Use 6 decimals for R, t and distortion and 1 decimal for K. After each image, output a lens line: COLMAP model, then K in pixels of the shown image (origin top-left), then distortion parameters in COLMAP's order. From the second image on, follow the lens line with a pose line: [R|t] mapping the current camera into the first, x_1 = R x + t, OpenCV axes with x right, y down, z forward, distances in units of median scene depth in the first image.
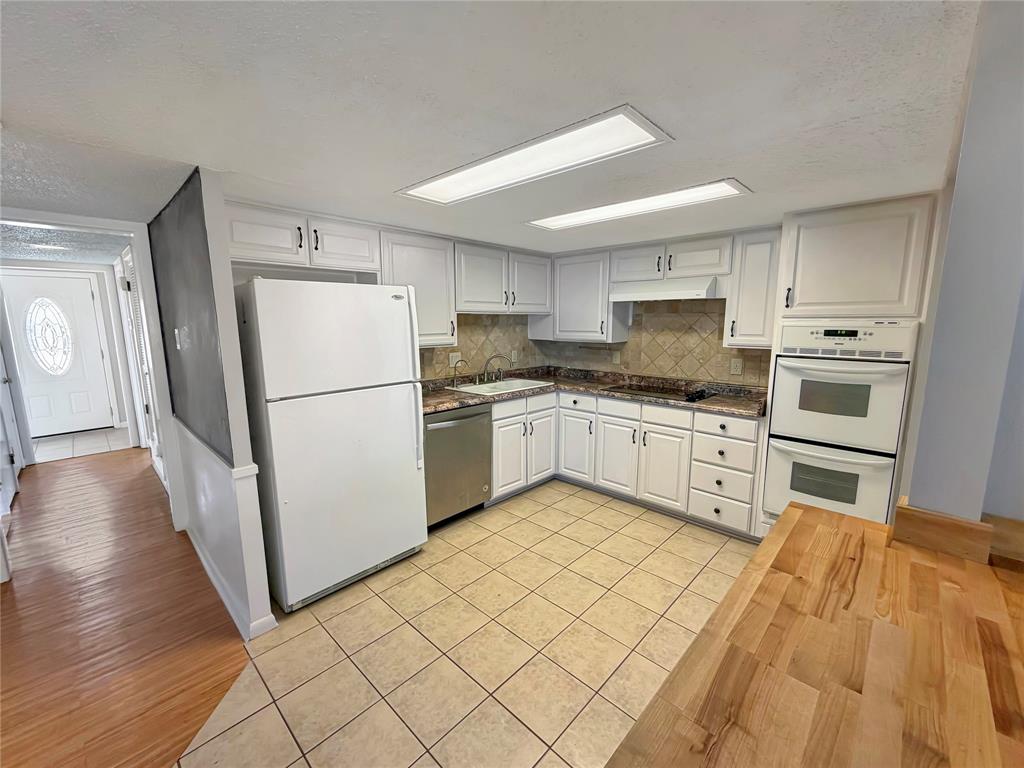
lens RADIAL K [[421.2, 0, 511.8], [0, 421.2, 387.1], [0, 0, 1]] dist [0.000843, 0.000081]
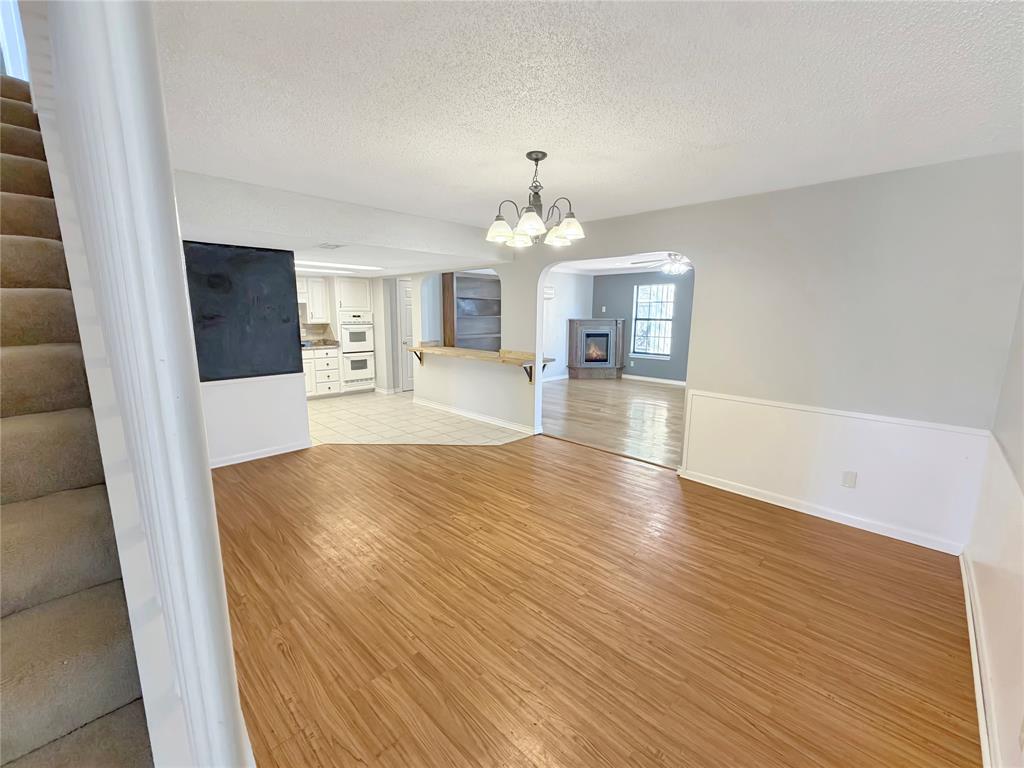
lens RADIAL K [[421.2, 0, 511.8], [0, 421.2, 387.1], [0, 0, 1]] dist [0.000843, 0.000081]
pose [[0.015186, -0.173512, 0.984715, -1.764316], [0.154143, 0.973462, 0.169152, 0.026909], [-0.987932, 0.149218, 0.041529, -0.163433]]
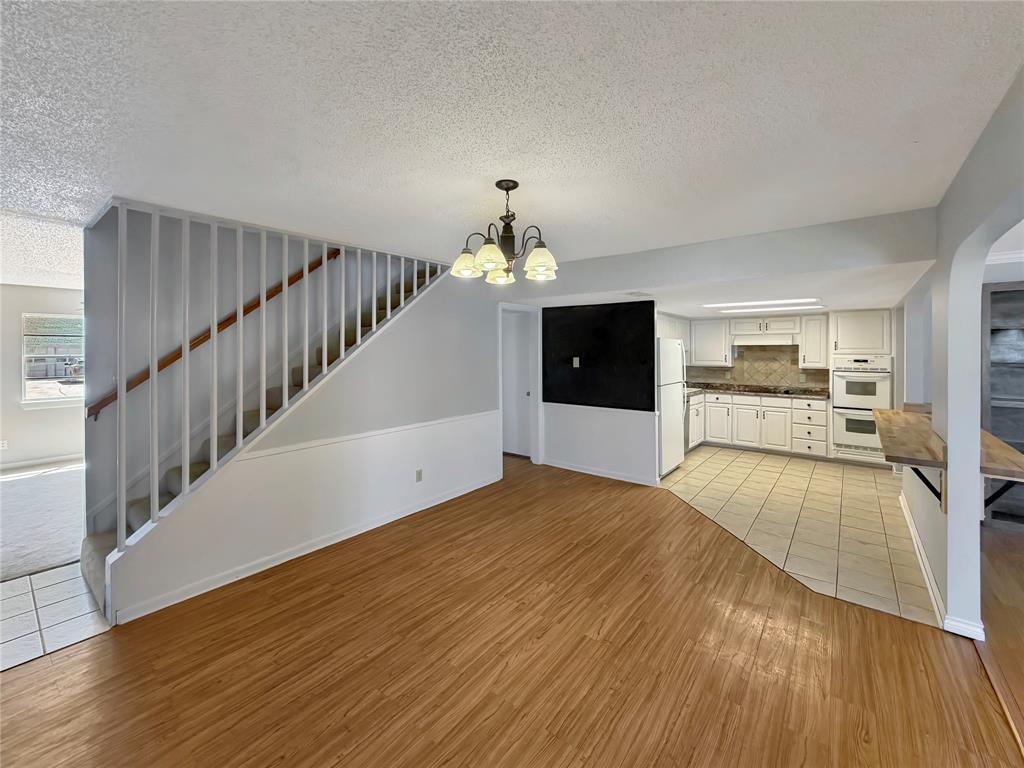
lens RADIAL K [[425.3, 0, 513.6], [0, 425.3, 352.3], [0, 0, 1]] dist [-0.000009, -0.000236]
pose [[0.996053, 0.005229, 0.088604, -1.002416], [0.008817, 0.987496, -0.157395, 0.133738], [-0.088319, 0.157555, 0.983553, -0.867398]]
